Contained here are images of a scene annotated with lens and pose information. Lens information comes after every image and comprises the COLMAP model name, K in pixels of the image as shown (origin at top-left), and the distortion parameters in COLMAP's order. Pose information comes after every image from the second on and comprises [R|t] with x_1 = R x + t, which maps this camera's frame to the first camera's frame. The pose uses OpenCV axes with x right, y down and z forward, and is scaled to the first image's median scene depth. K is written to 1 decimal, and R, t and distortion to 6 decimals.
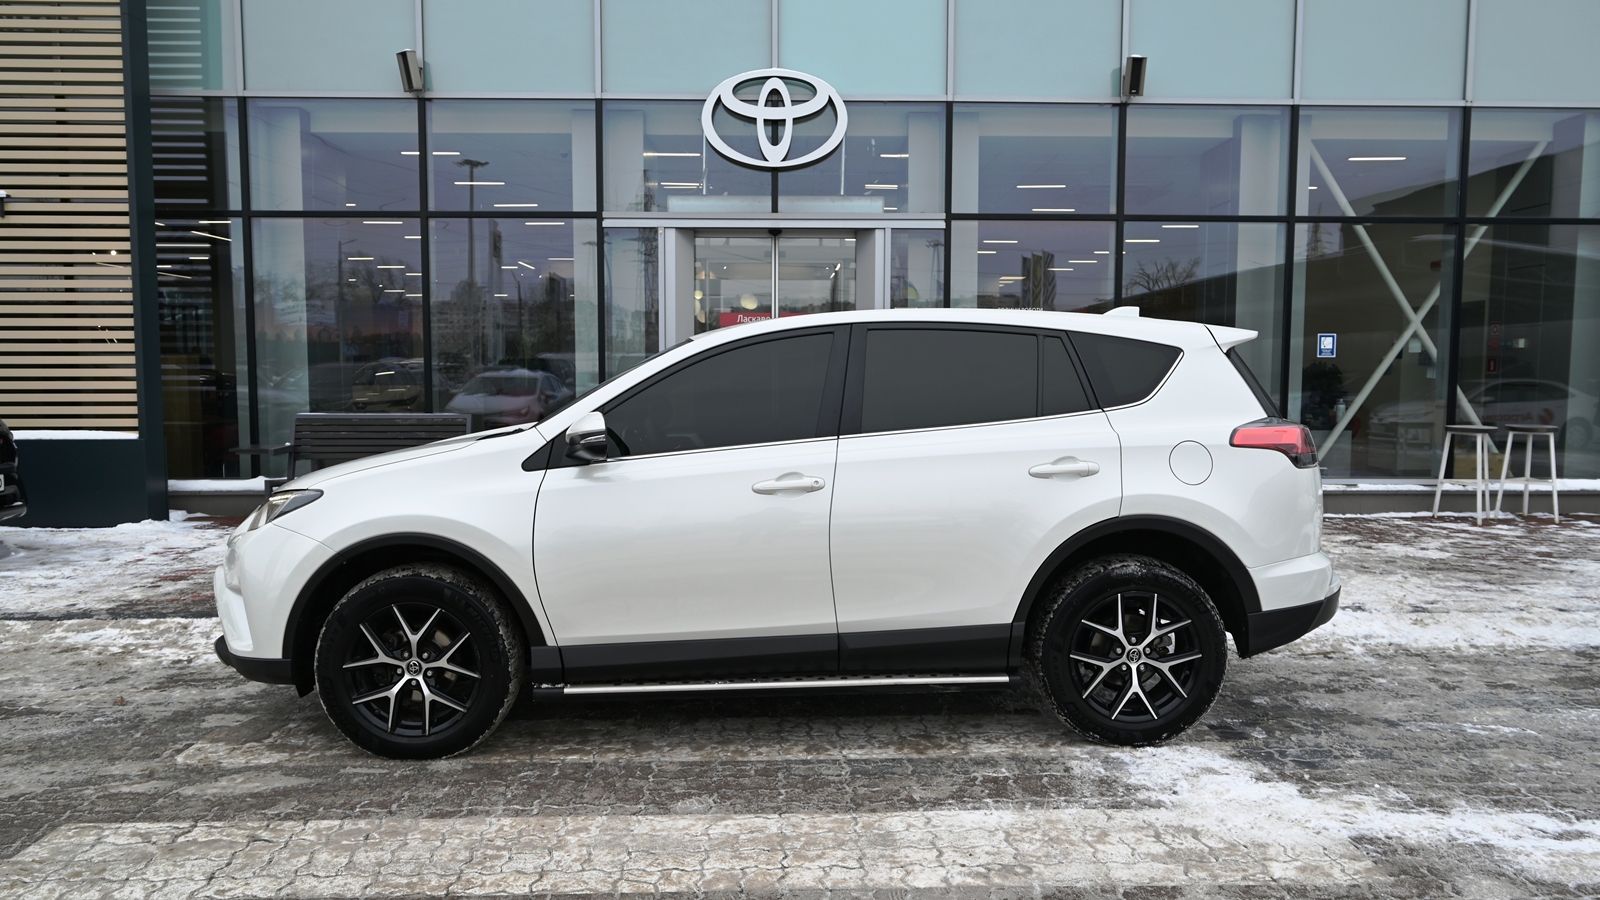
lens RADIAL K [[1074.1, 0, 805.1], [0, 1074.1, 447.5], [0, 0, 1]] dist [0.007992, 0.004624]
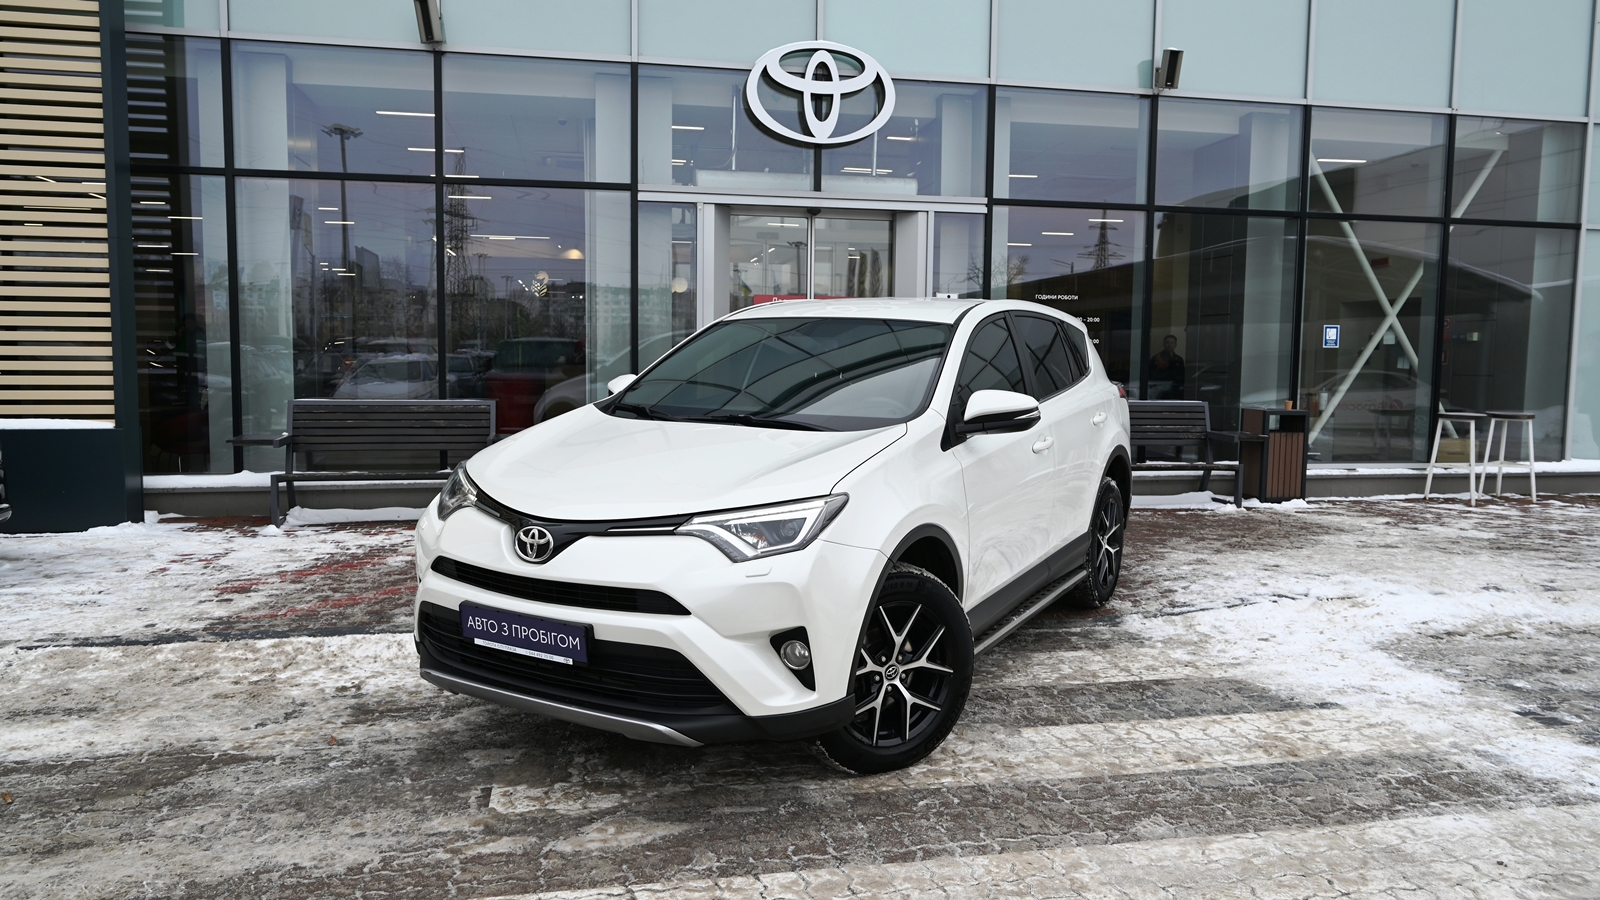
lens RADIAL K [[1071.1, 0, 798.2], [0, 1071.1, 440.0], [0, 0, 1]] dist [0.008078, 0.001985]
pose [[0.986107, -0.004322, 0.166056, -0.210192], [0.003564, 0.999982, 0.004867, -0.000928], [-0.166074, -0.004207, 0.986104, 0.058270]]
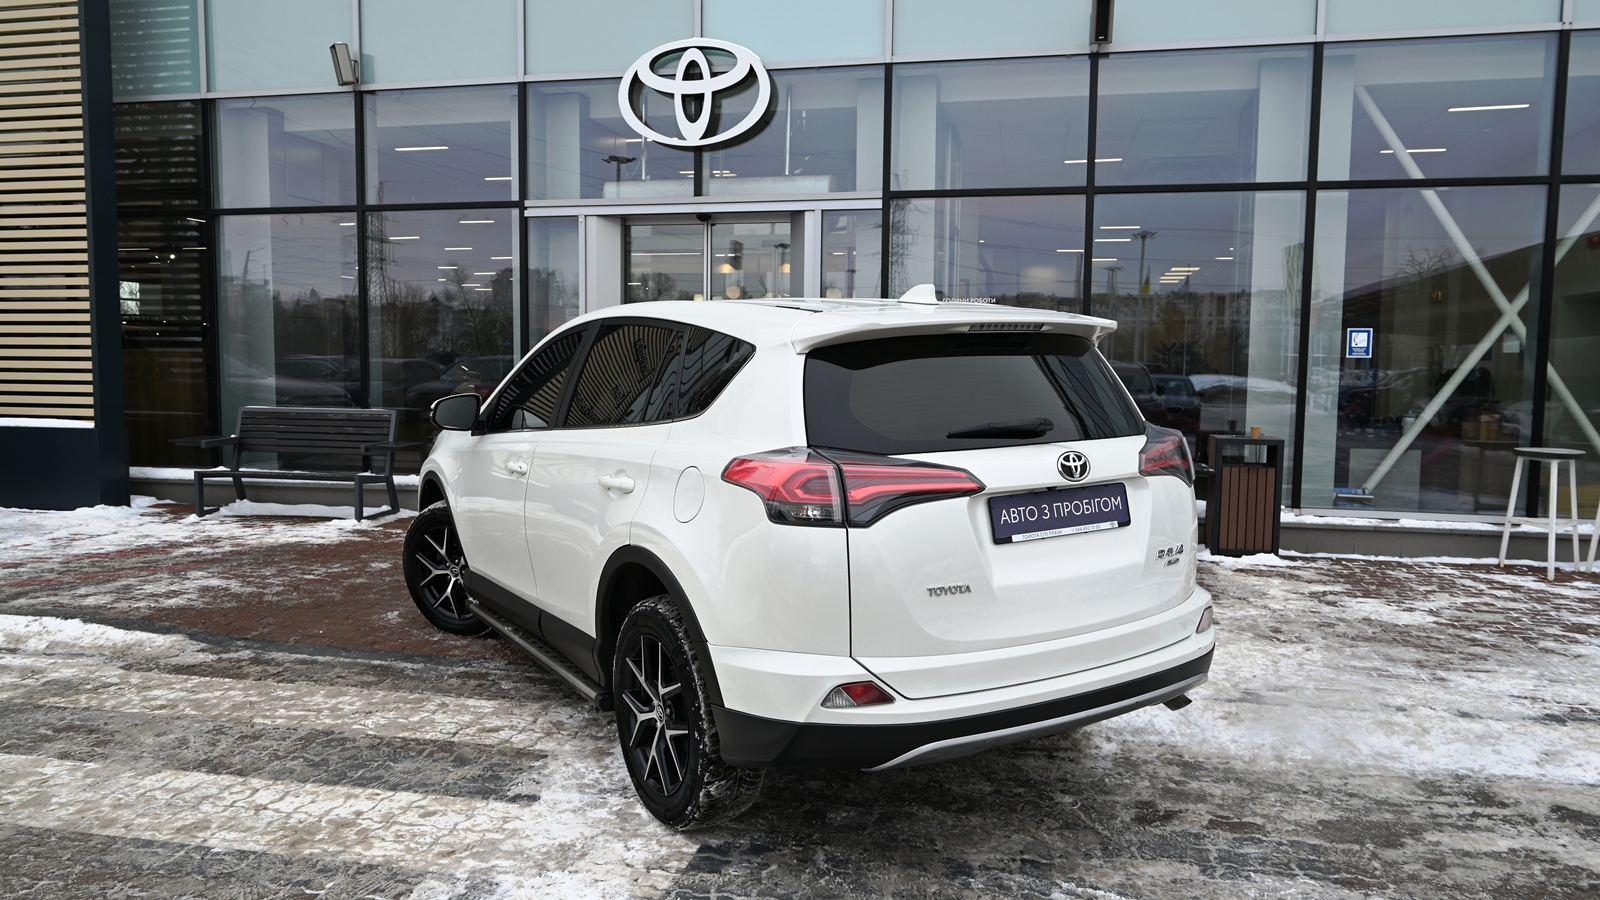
lens RADIAL K [[1071.9, 0, 800.0], [0, 1071.9, 450.0], [0, 0, 1]] dist [0.008648, 0.002761]
pose [[0.970687, 0.026976, -0.238827, 0.287485], [-0.025523, 0.999632, 0.009175, -0.013016], [0.238987, -0.002810, 0.971019, 0.134028]]
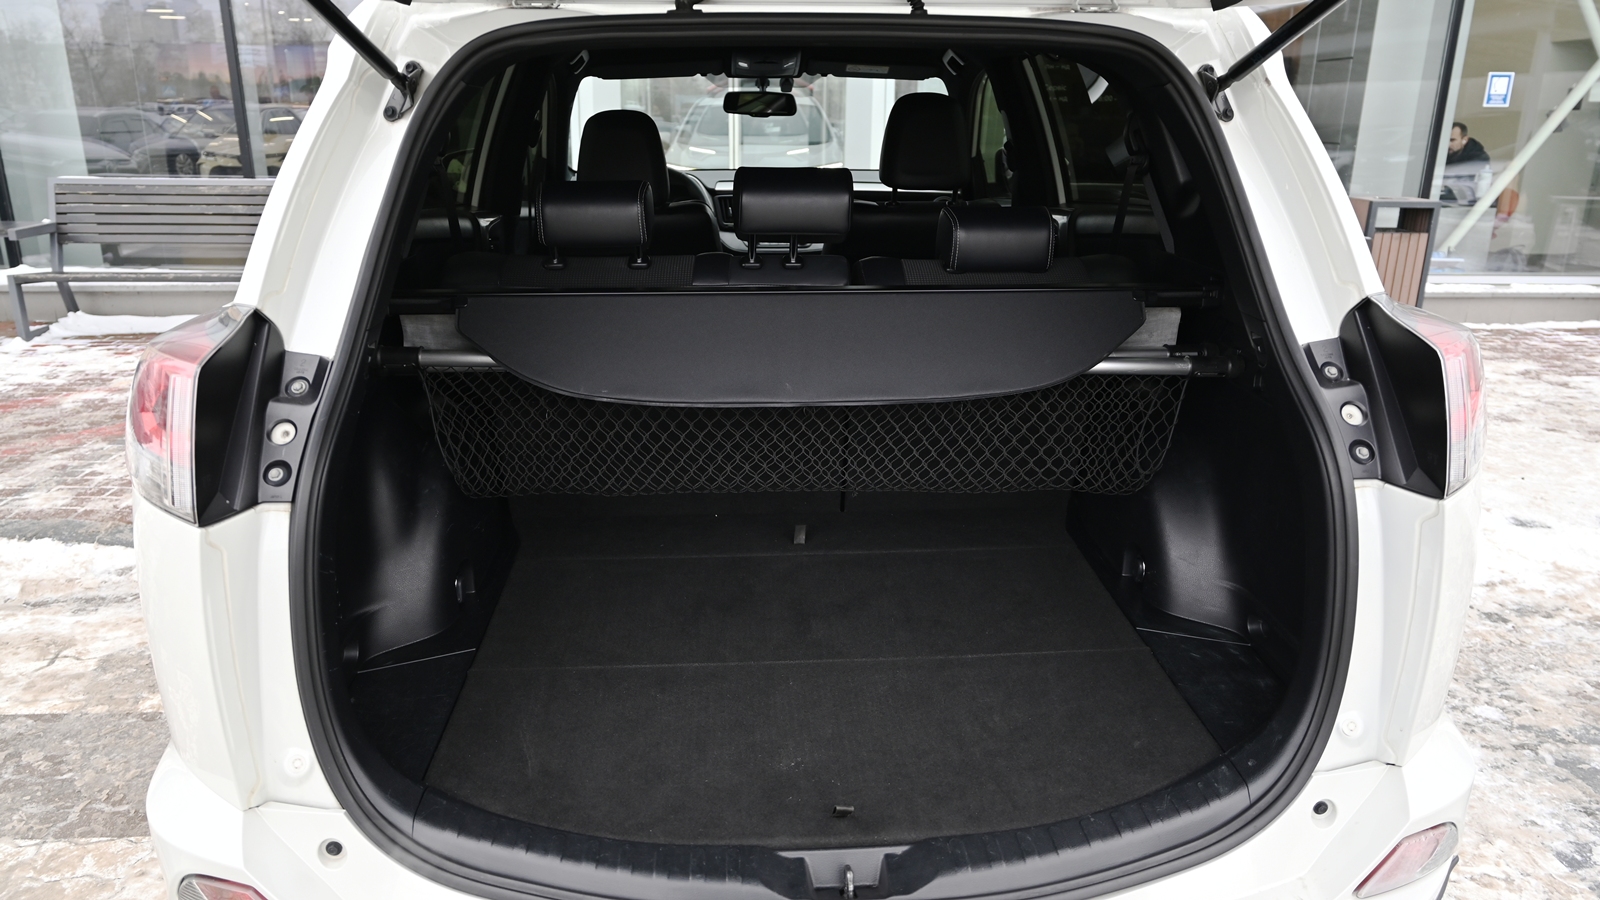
lens RADIAL K [[1085.0, 0, 801.0], [0, 1085.0, 438.6], [0, 0, 1]] dist [0.007898, 0.002629]
pose [[0.999804, 0.002891, 0.019588, 0.003465], [-0.006972, 0.977321, 0.211648, -0.018590], [-0.018532, -0.211743, 0.977150, 0.256225]]
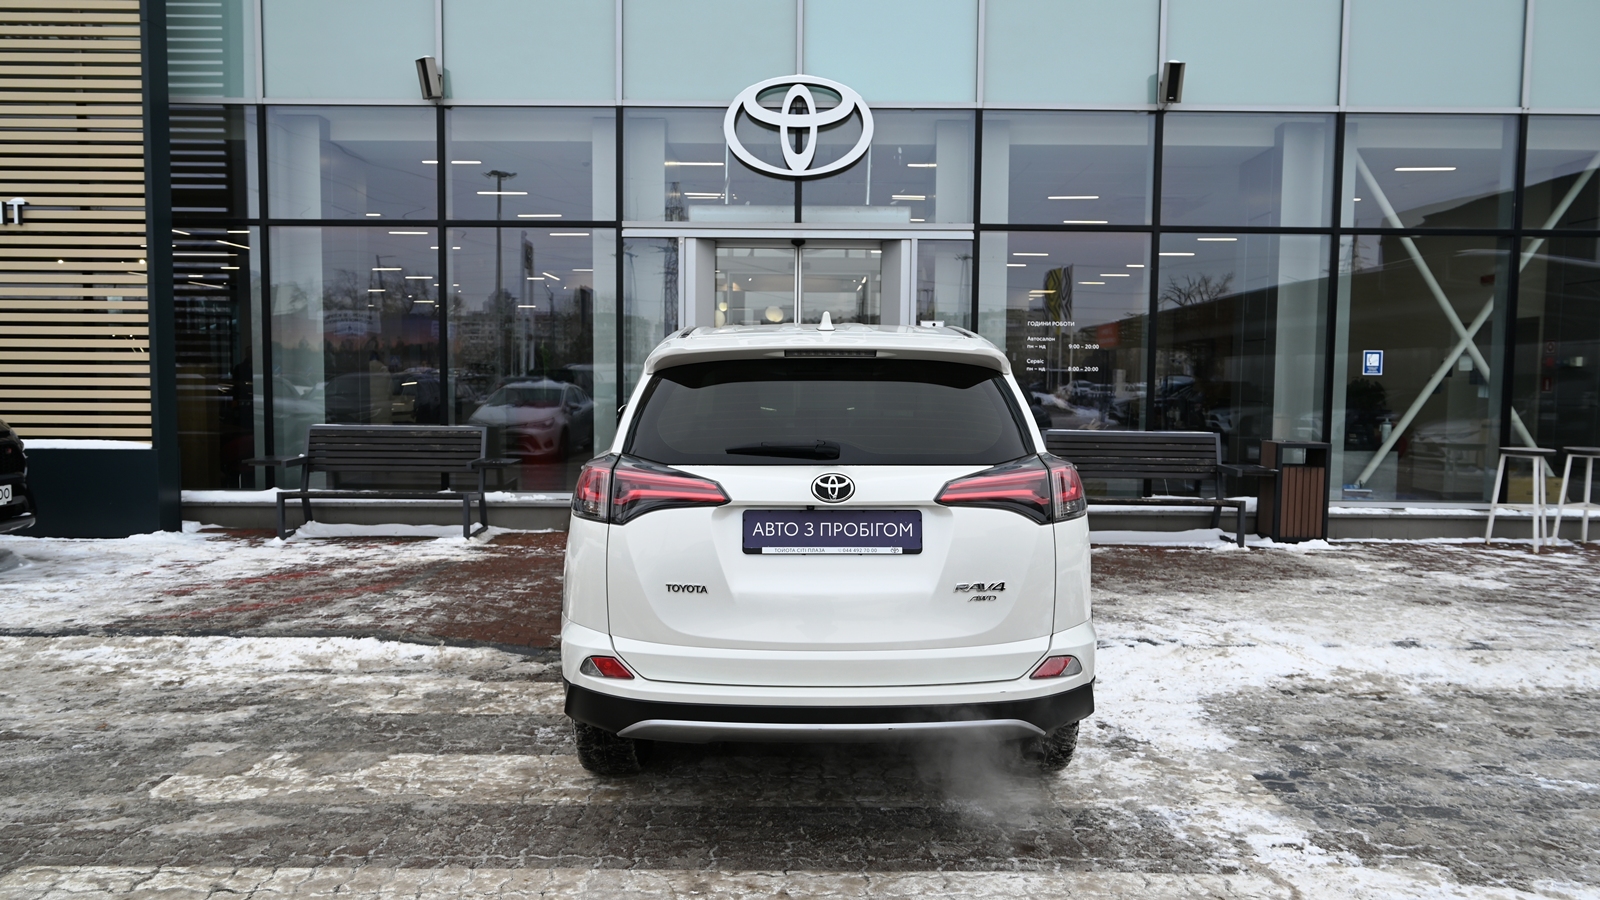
lens RADIAL K [[1071.9, 0, 800.0], [0, 1071.9, 450.0], [0, 0, 1]] dist [0.008648, 0.002761]
pose [[0.999494, 0.009371, -0.030408, 0.005177], [-0.009648, 0.999913, -0.008977, -0.003716], [0.030322, 0.009266, 0.999497, 0.030688]]
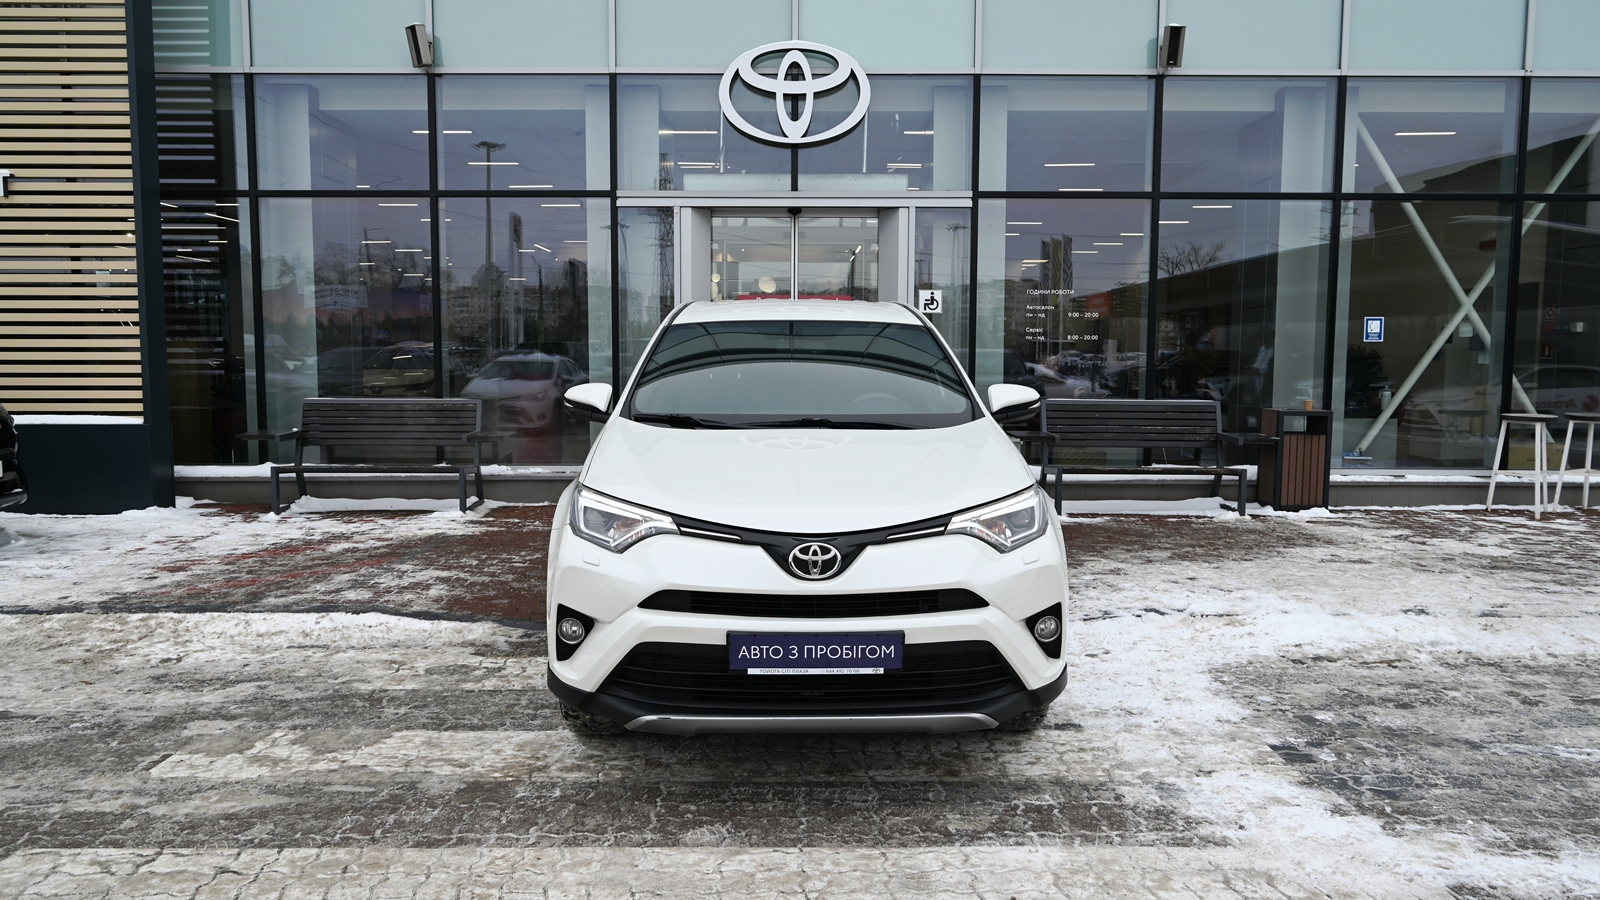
lens RADIAL K [[1070.2, 0, 794.6], [0, 1070.2, 439.8], [0, 0, 1]] dist [0.007947, 0.003428]
pose [[0.999654, 0.003454, -0.026091, -0.002308], [-0.003251, 0.999964, 0.007816, -0.002904], [0.026117, -0.007728, 0.999629, 0.039268]]
